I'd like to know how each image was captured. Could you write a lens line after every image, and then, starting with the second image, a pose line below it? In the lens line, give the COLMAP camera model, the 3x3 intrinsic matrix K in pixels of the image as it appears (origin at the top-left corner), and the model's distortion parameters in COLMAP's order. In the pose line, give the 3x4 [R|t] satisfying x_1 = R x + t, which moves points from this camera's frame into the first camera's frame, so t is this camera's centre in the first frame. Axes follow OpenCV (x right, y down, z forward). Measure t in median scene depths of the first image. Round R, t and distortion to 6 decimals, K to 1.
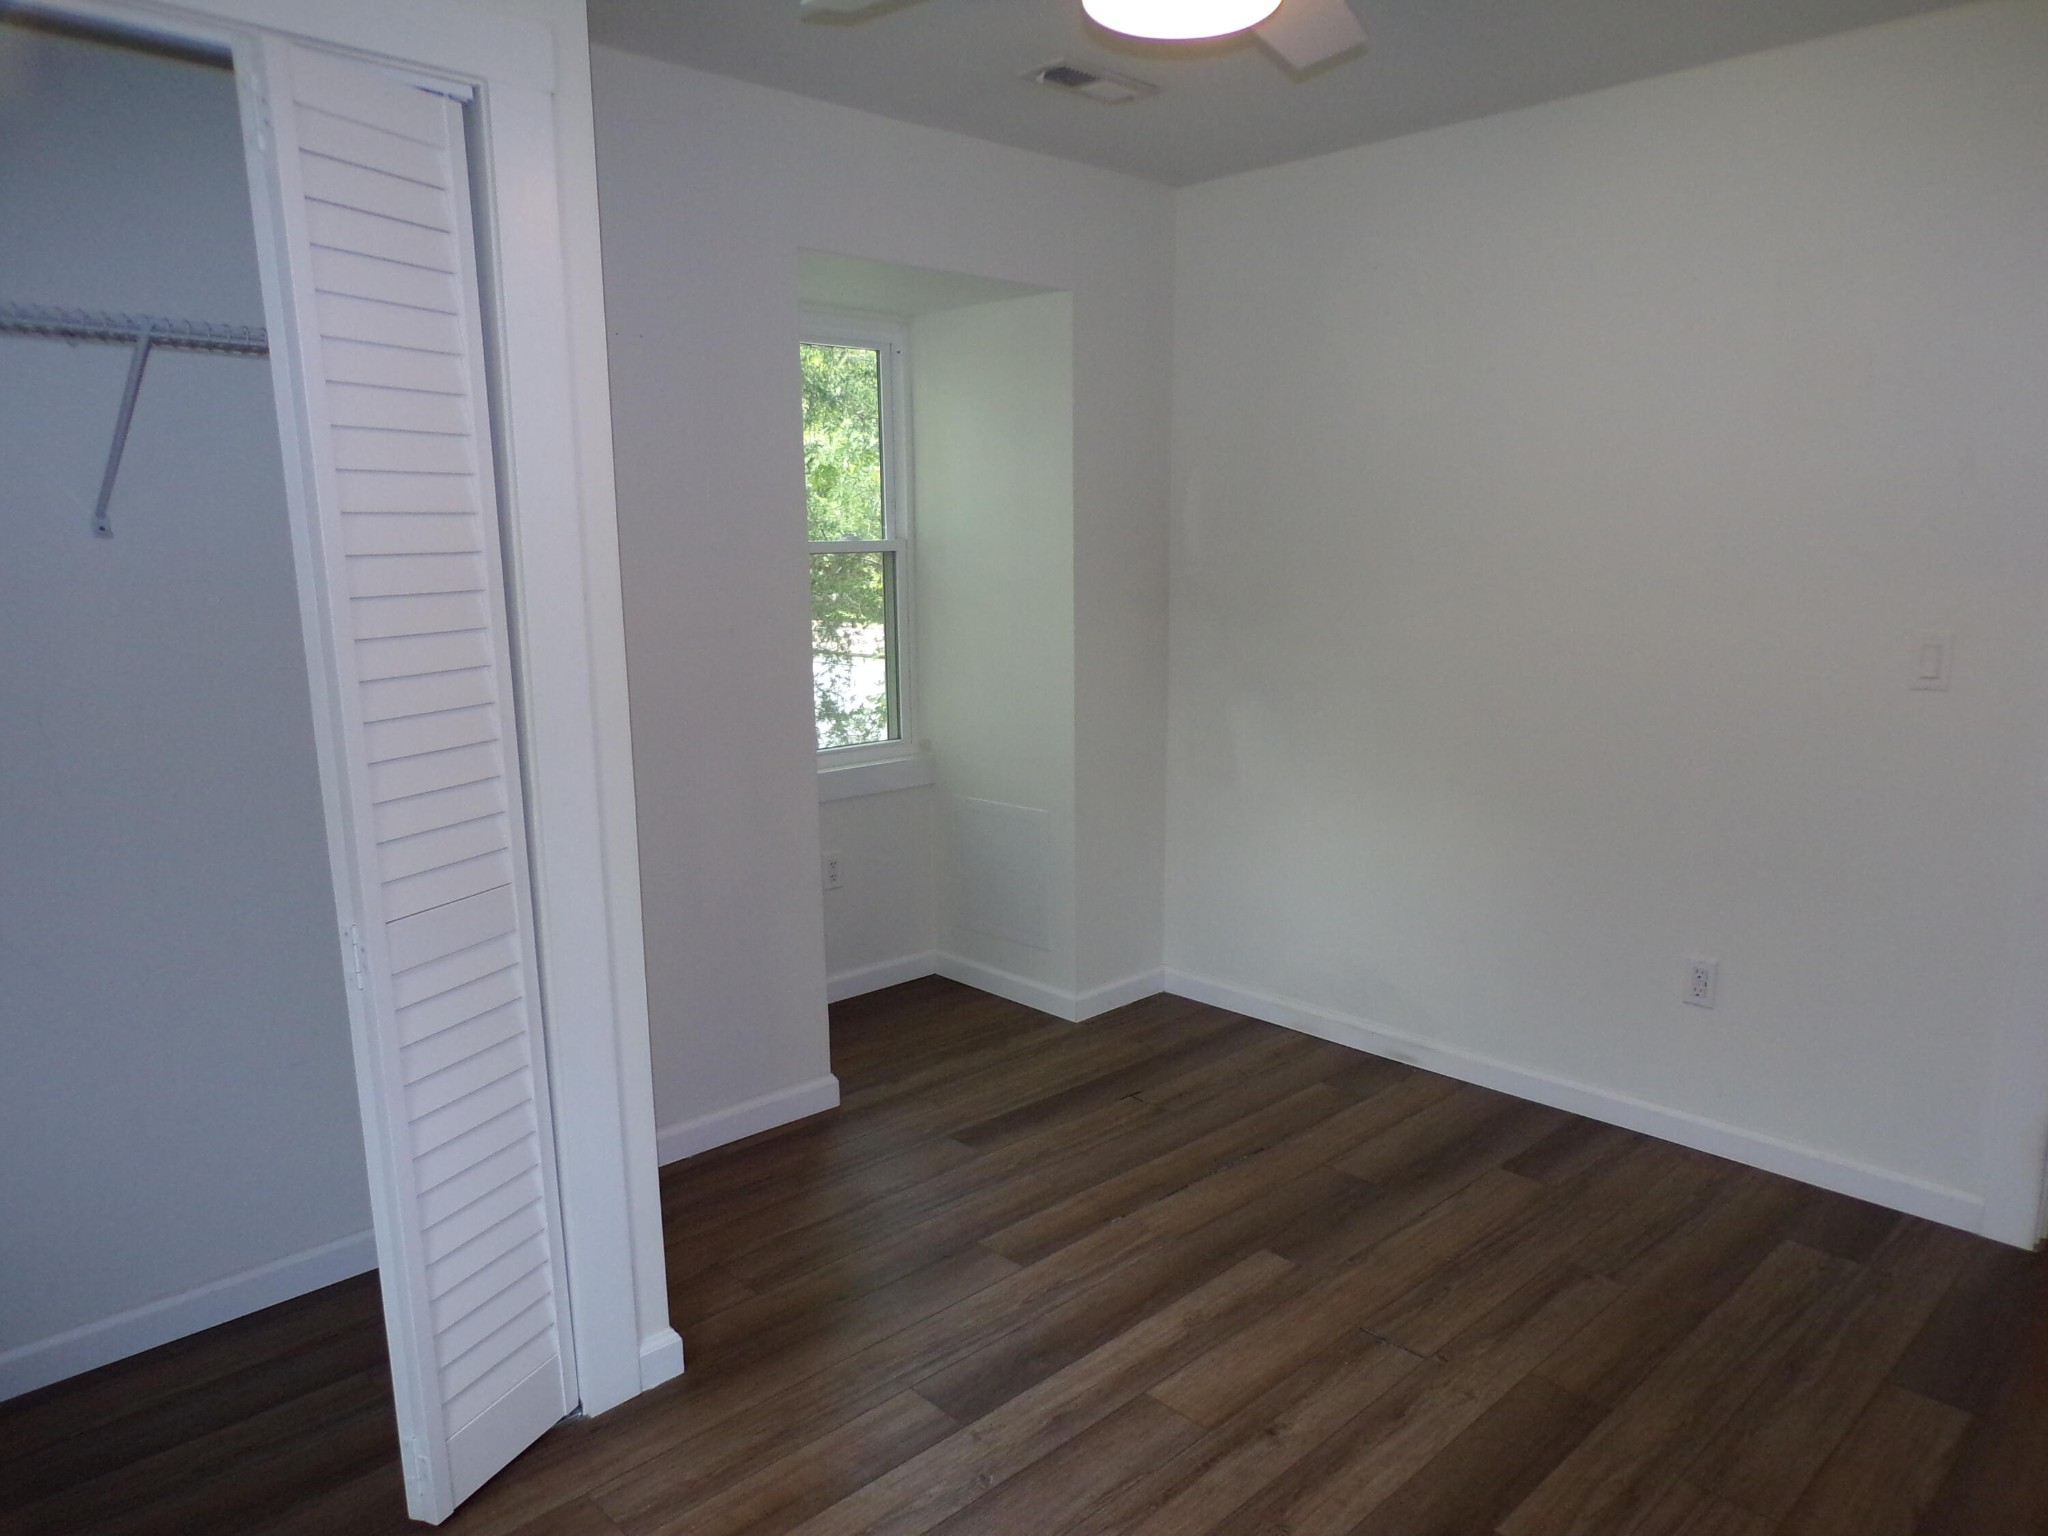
lens RADIAL K [[1397.8, 0, 1046.6], [0, 1397.8, 782.1], [0, 0, 1]] dist [-0.006667, 0.006637]
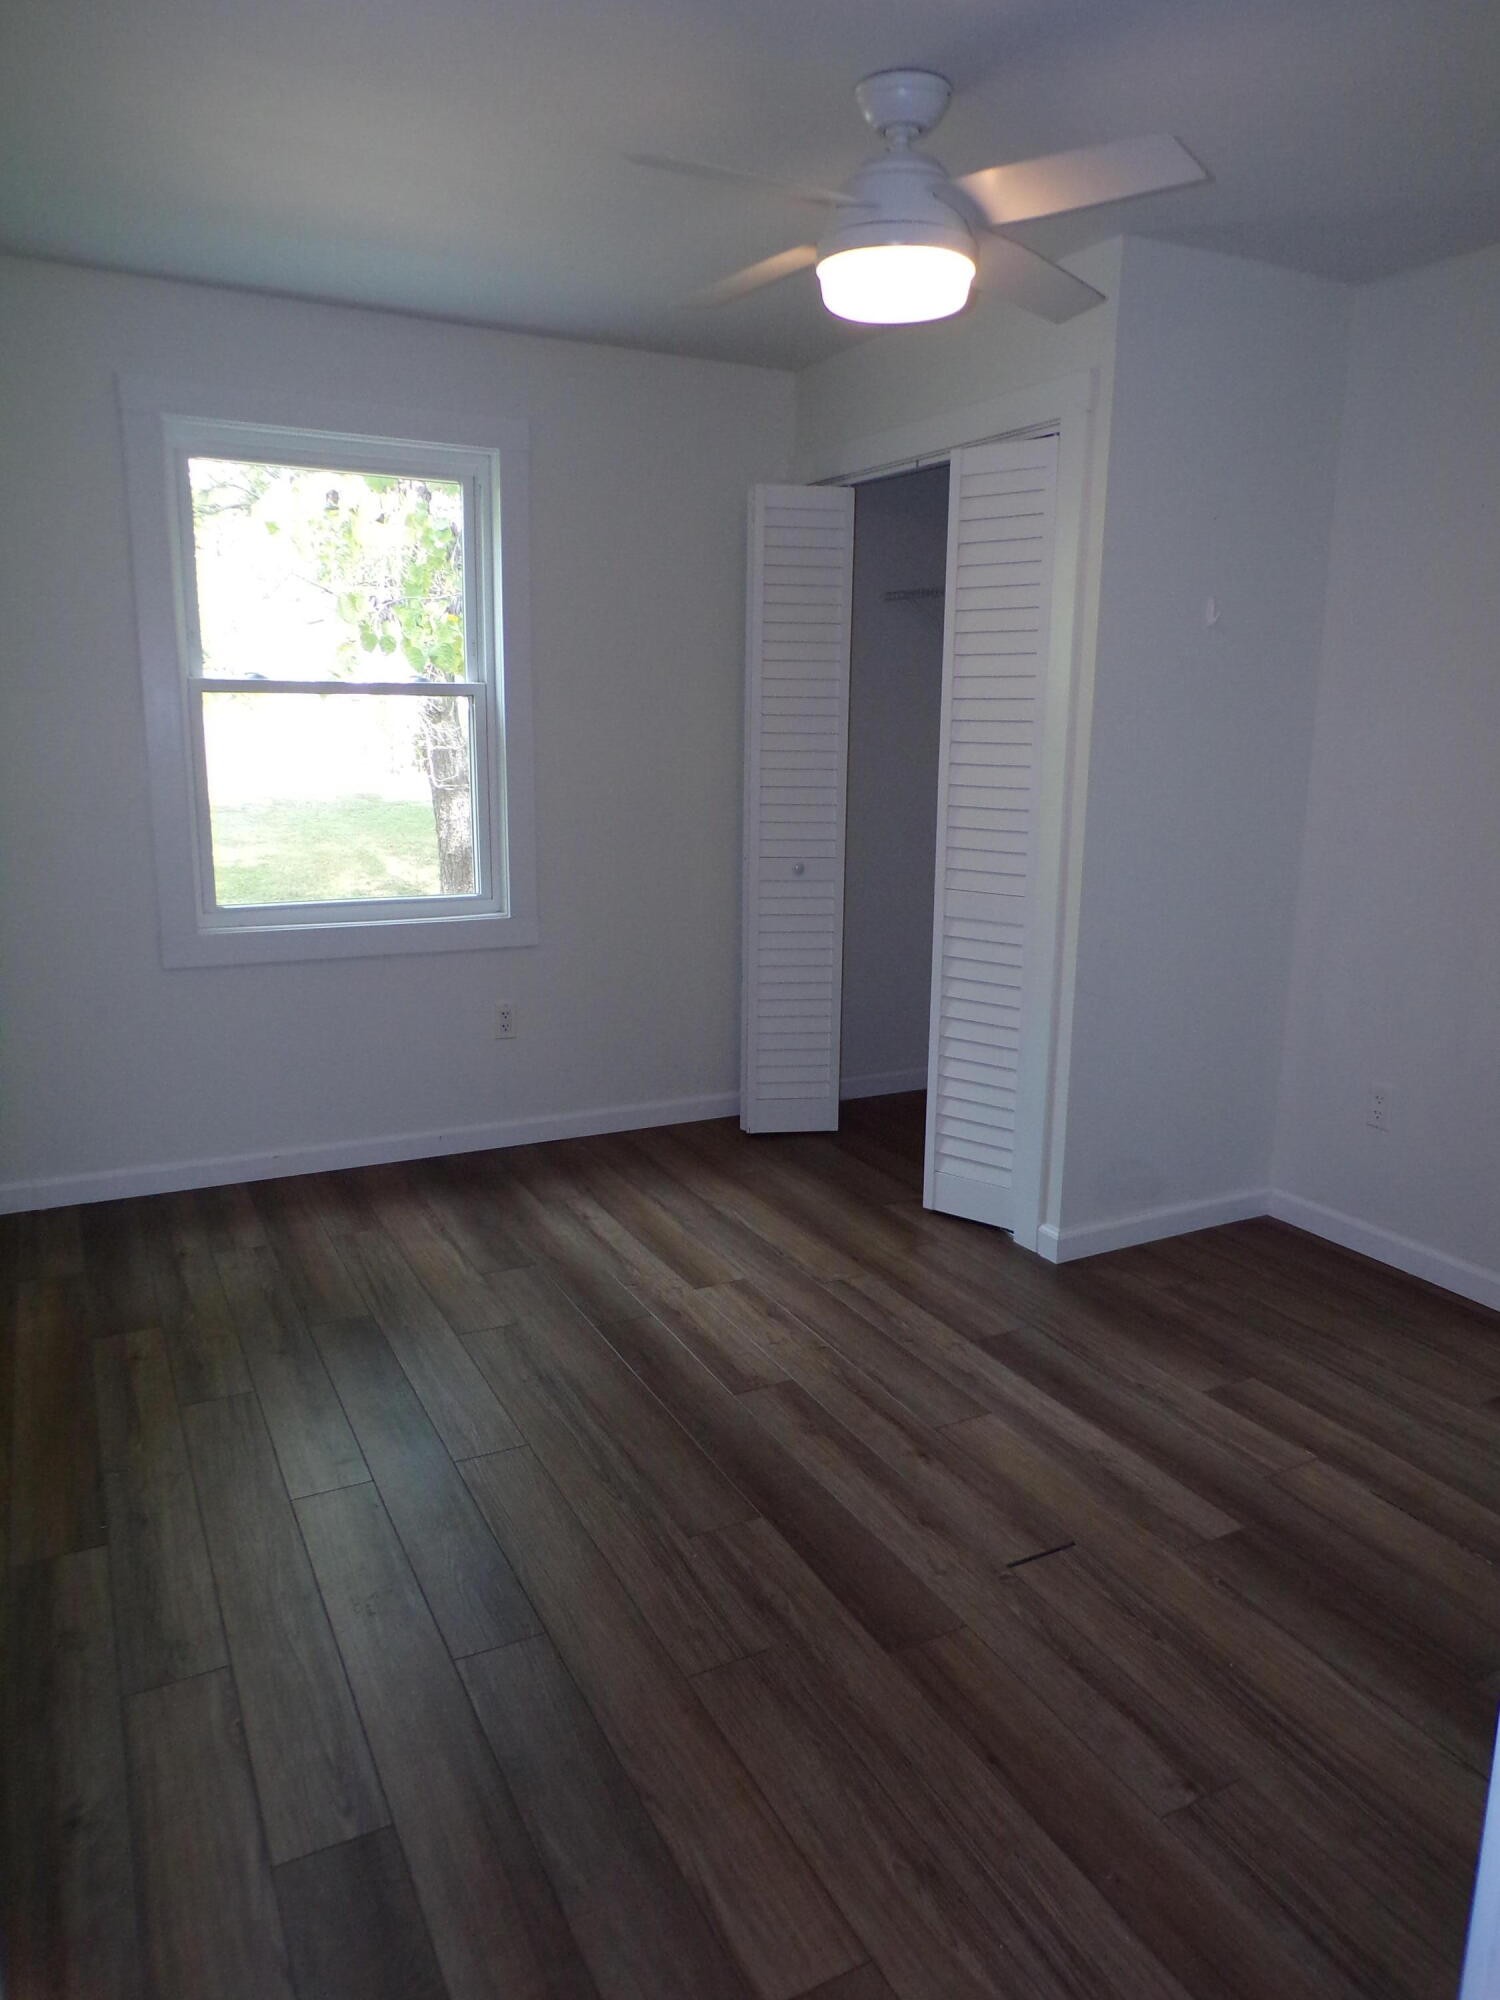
lens RADIAL K [[1365.0, 0, 750.0], [0, 1365.0, 1000.0], [0, 0, 1]] dist [-0.006667, 0.006637]
pose [[-0.310039, 0.205613, -0.928224, 1.113844], [-0.147141, 0.954192, 0.260513, -0.174910], [0.939268, 0.217349, -0.265583, 0.997704]]
